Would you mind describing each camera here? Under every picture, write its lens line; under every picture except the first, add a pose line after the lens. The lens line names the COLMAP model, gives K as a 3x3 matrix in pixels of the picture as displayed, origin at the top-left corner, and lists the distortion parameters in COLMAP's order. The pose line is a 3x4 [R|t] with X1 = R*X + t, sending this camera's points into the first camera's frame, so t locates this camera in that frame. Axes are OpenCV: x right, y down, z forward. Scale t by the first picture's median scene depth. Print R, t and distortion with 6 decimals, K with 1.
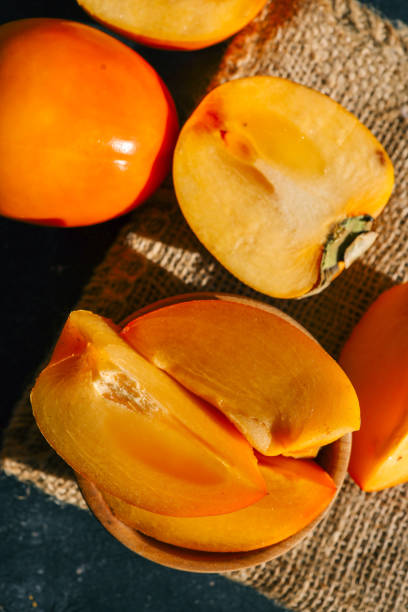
lens RADIAL K [[634.6, 0, 203.3], [0, 634.6, 306.6], [0, 0, 1]] dist [-0.052653, -0.000121]
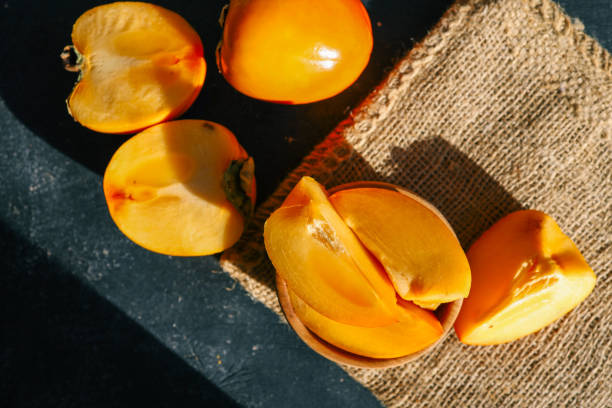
lens RADIAL K [[610.8, 0, 307.0], [0, 610.8, 203.5], [0, 0, 1]] dist [-0.081069, -0.010126]
pose [[0.966630, 0.242105, -0.083731, -0.045815], [-0.236734, 0.969109, 0.069167, -0.026745], [0.097890, -0.047037, 0.994085, -0.371714]]
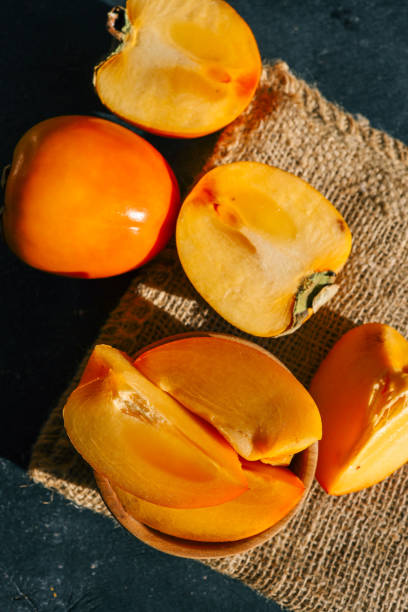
lens RADIAL K [[618.5, 0, 203.9], [0, 618.5, 304.9], [0, 0, 1]] dist [-0.068011, 0.009567]
pose [[0.999940, 0.006558, 0.008769, -0.001891], [-0.005854, 0.996937, -0.077993, 0.017564], [-0.009254, 0.077937, 0.996915, -0.194924]]
